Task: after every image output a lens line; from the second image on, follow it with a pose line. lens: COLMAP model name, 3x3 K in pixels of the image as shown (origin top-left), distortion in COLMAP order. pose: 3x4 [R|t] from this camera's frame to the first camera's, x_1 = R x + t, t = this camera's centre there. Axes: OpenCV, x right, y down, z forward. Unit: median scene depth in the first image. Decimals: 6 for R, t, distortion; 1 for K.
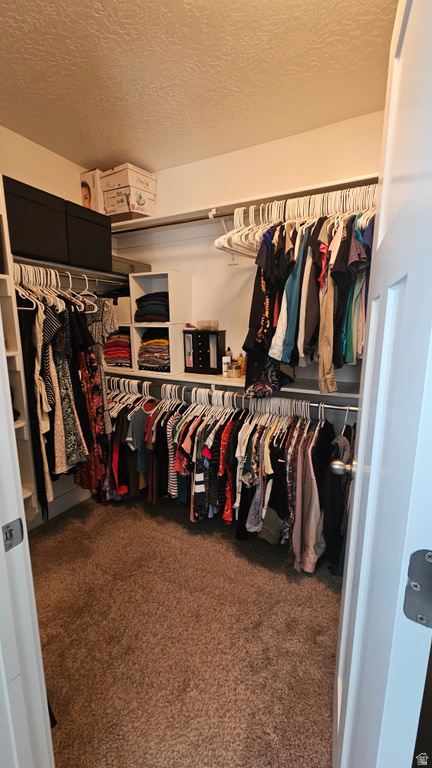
lens RADIAL K [[312.8, 0, 219.3], [0, 312.8, 380.5], [0, 0, 1]] dist [-0.010786, 0.000025]
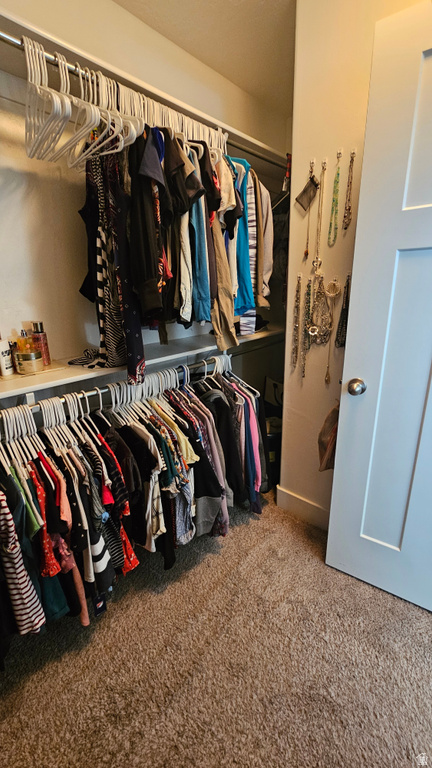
lens RADIAL K [[312.8, 0, 219.3], [0, 312.8, 380.5], [0, 0, 1]] dist [-0.010786, 0.000025]
pose [[0.266649, -0.290391, 0.919005, -0.494381], [0.193941, 0.950191, 0.243974, -0.089486], [-0.944079, 0.113177, 0.309686, 0.628351]]
